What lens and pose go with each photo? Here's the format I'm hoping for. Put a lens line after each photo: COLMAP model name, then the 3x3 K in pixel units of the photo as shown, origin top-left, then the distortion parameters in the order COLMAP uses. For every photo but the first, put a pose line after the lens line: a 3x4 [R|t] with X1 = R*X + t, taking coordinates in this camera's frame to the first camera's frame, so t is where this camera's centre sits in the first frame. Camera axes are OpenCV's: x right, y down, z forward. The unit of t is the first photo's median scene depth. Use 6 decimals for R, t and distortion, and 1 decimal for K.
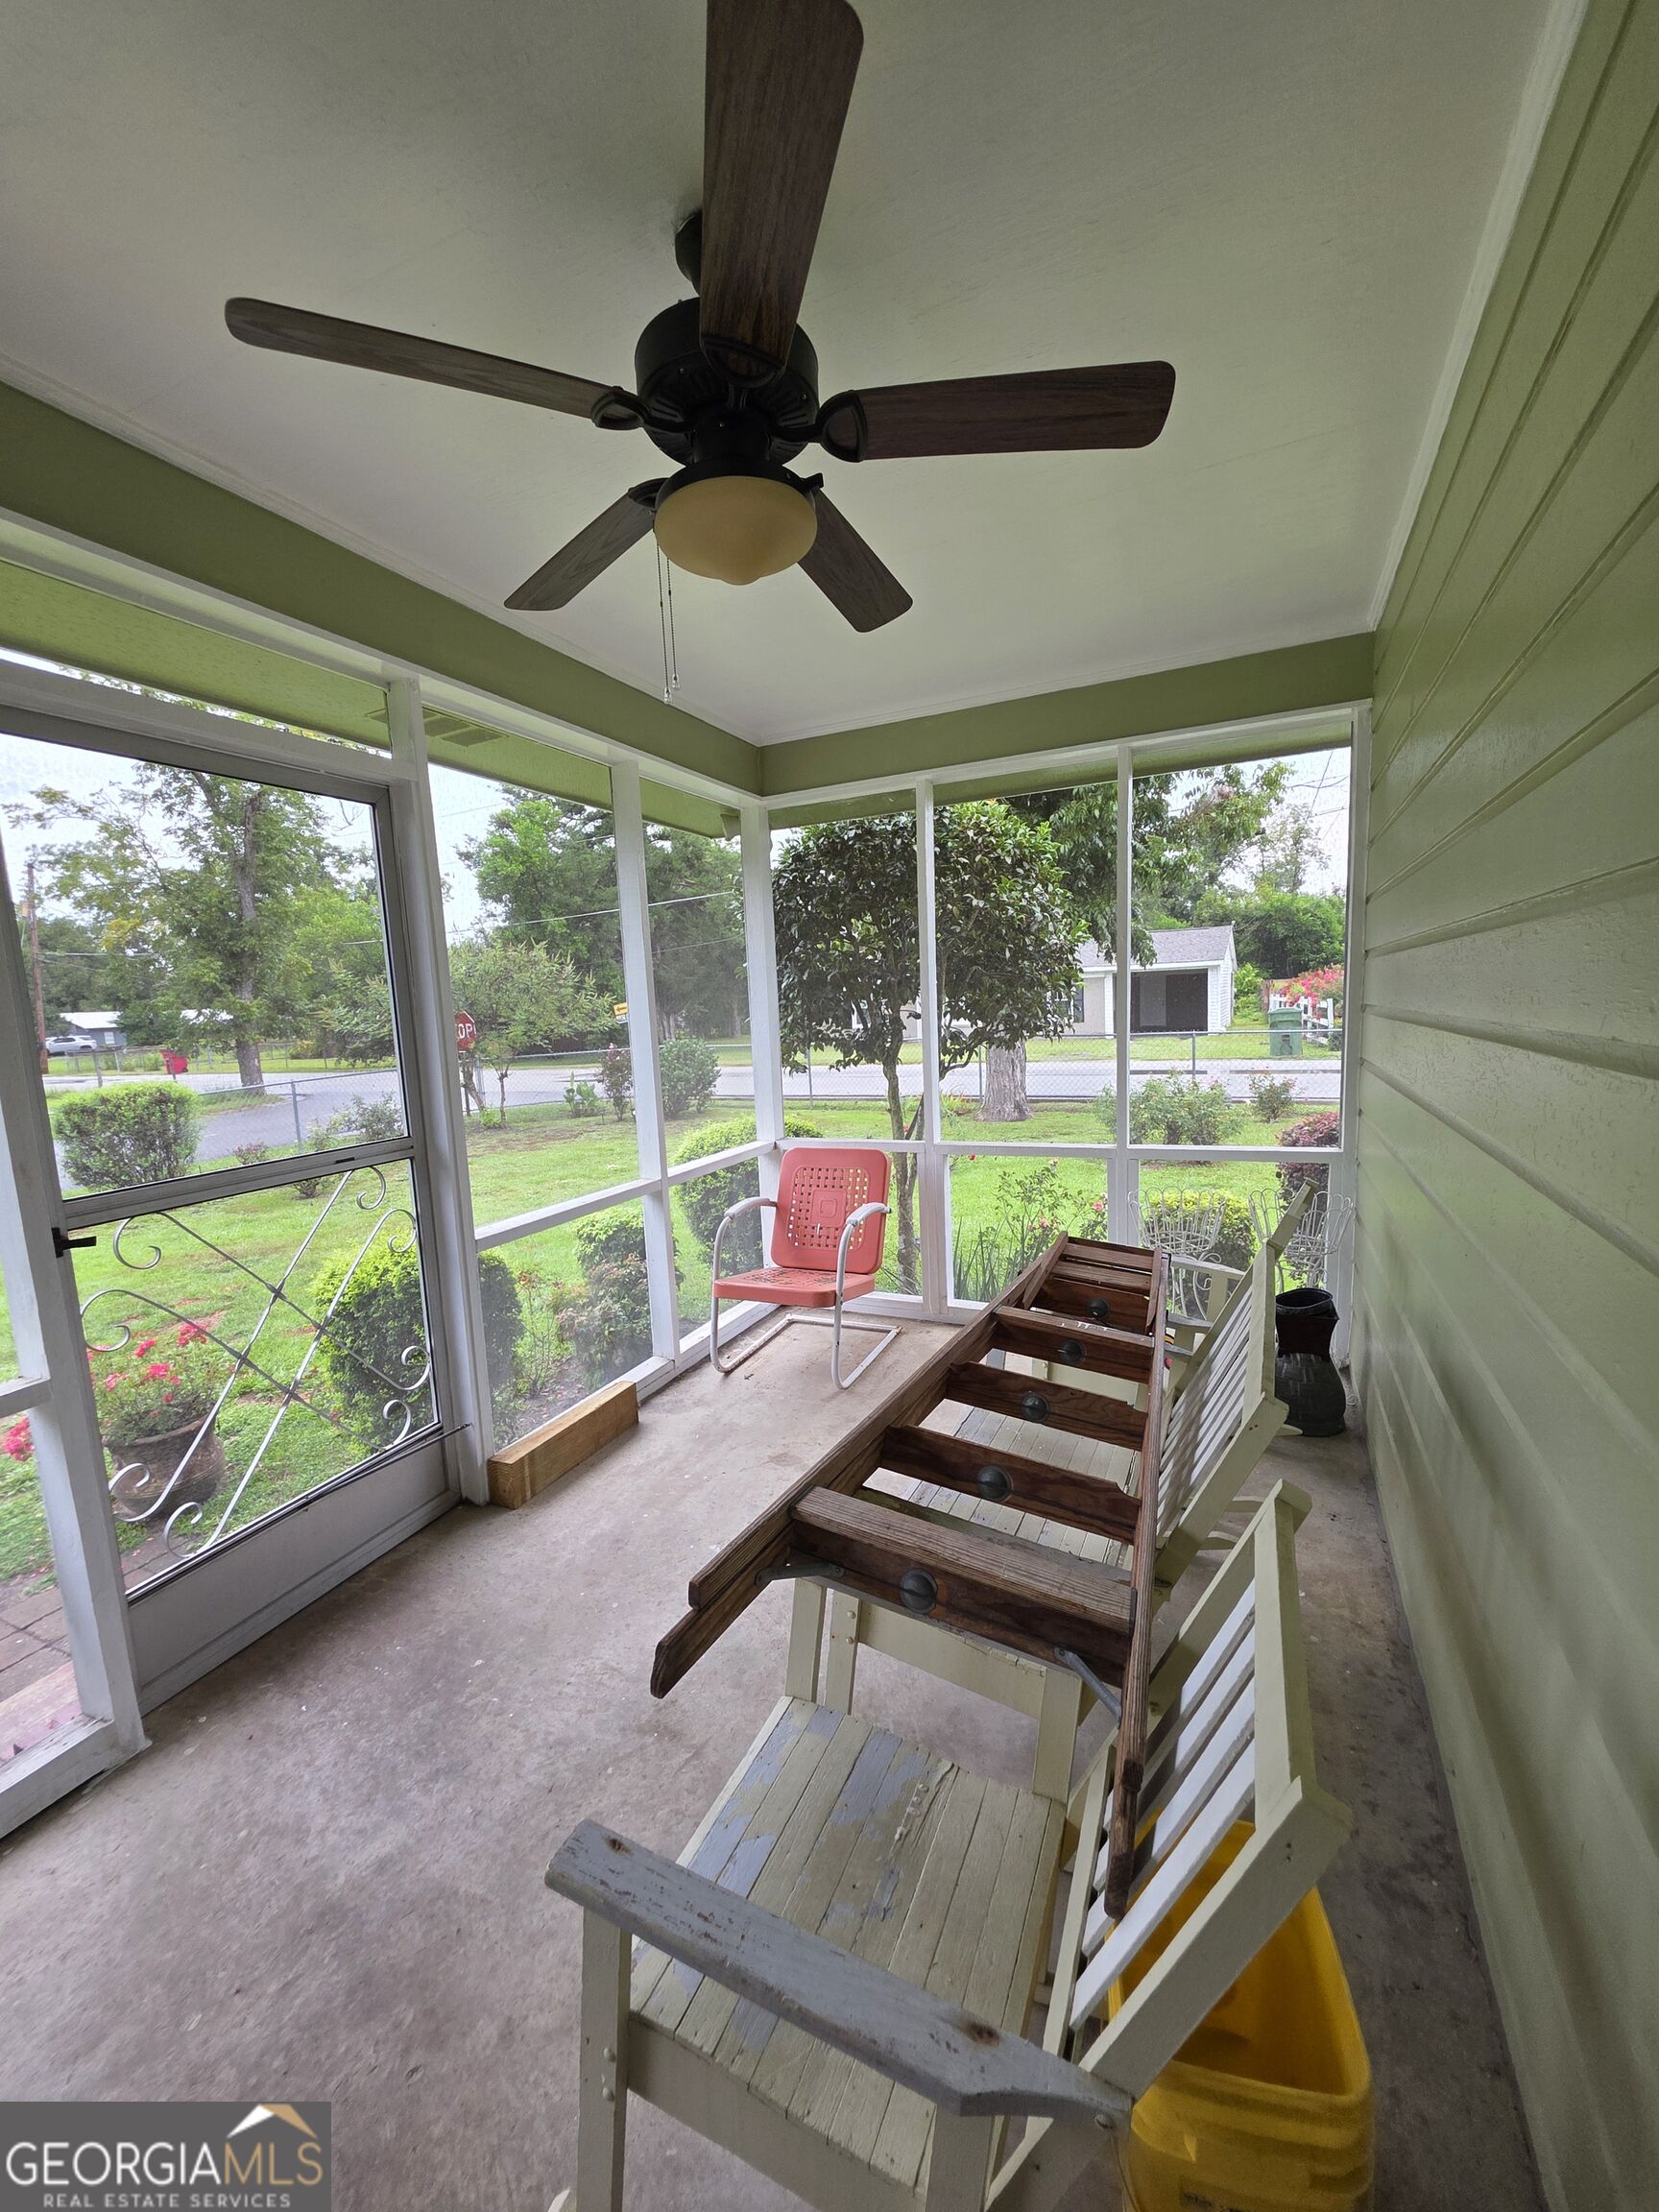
lens RADIAL K [[883.9, 0, 838.0], [0, 883.9, 1114.5], [0, 0, 1]] dist [0.001288, -0.000423]
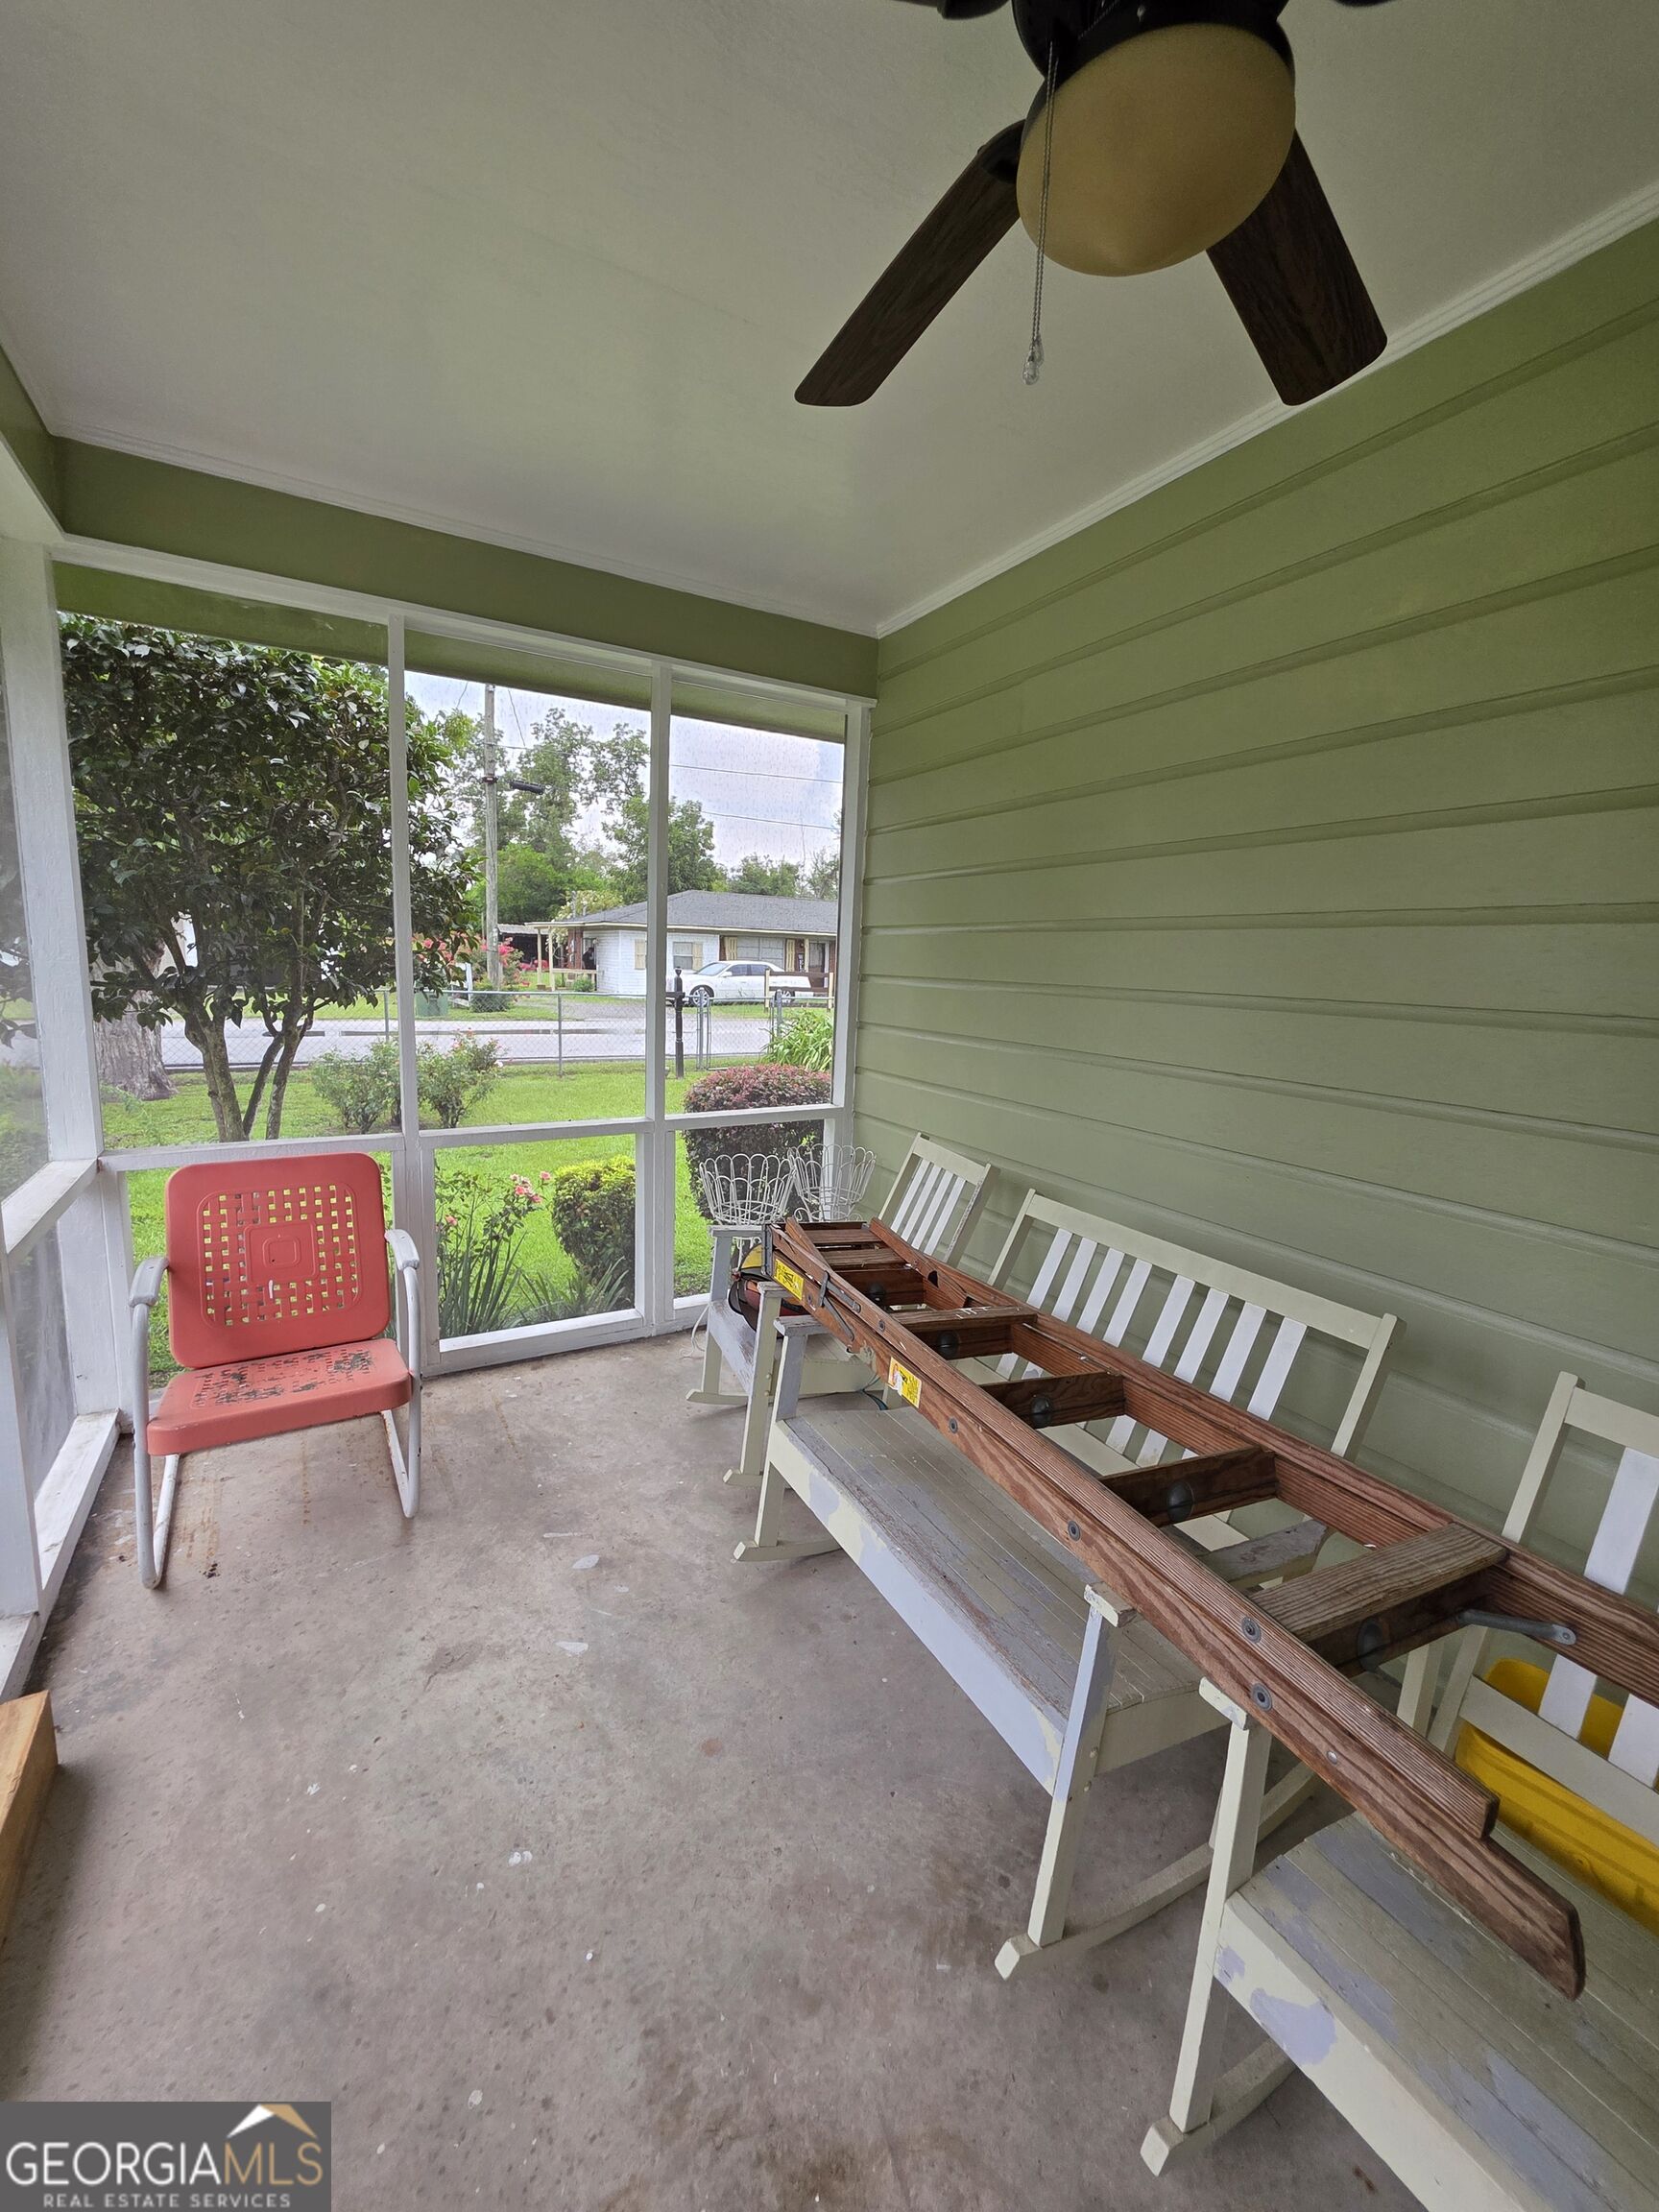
lens RADIAL K [[883.9, 0, 838.0], [0, 883.9, 1114.5], [0, 0, 1]] dist [0.001288, -0.000423]
pose [[0.574007, -0.076298, 0.815288, -0.231219], [0.039565, 0.997071, 0.065454, -0.016761], [-0.817894, -0.005314, 0.575345, 0.248676]]
